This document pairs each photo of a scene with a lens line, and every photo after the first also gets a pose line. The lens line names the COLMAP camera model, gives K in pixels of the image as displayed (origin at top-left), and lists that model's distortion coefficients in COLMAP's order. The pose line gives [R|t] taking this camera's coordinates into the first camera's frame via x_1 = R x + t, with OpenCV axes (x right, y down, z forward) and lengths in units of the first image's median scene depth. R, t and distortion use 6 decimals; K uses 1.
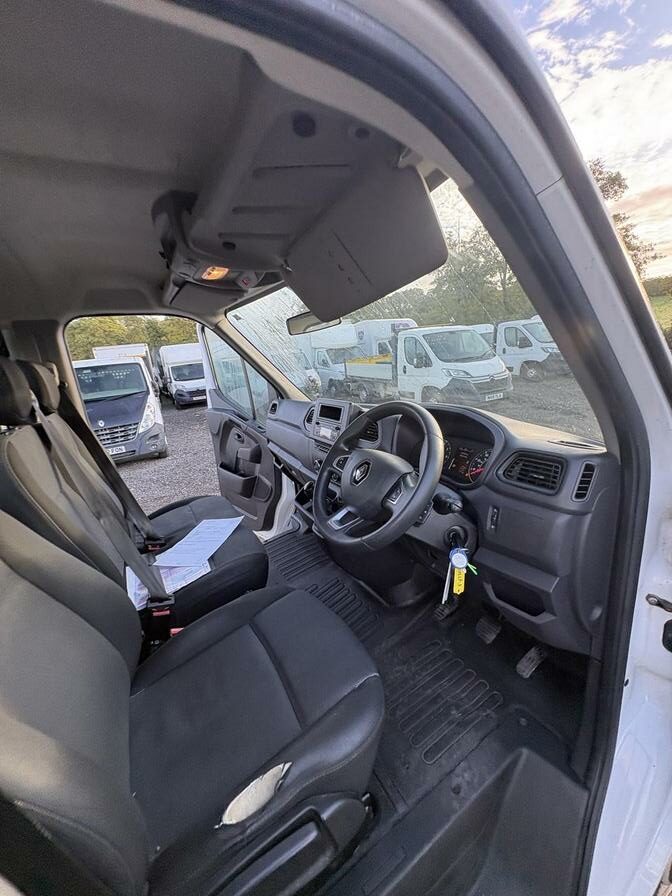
lens RADIAL K [[361.8, 0, 318.3], [0, 361.8, 421.7], [0, 0, 1]] dist [-0.004260, 0.002060]
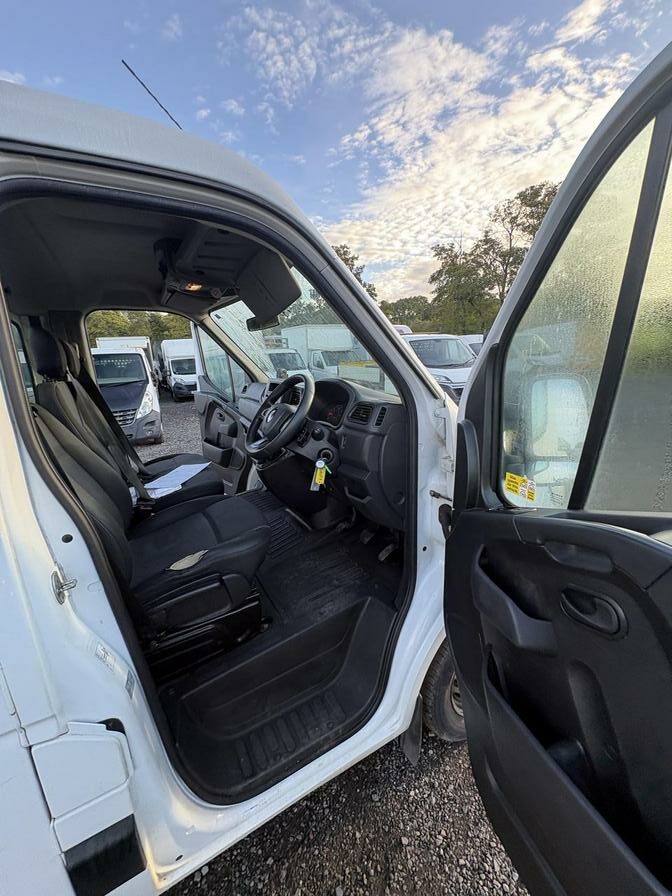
lens RADIAL K [[361.8, 0, 320.6], [0, 361.8, 423.6], [0, 0, 1]] dist [-0.004260, 0.002060]
pose [[0.998669, 0.050640, 0.009788, 0.102986], [-0.050619, 0.998715, -0.002384, 0.054547], [-0.009896, 0.001886, 0.999949, -0.206026]]
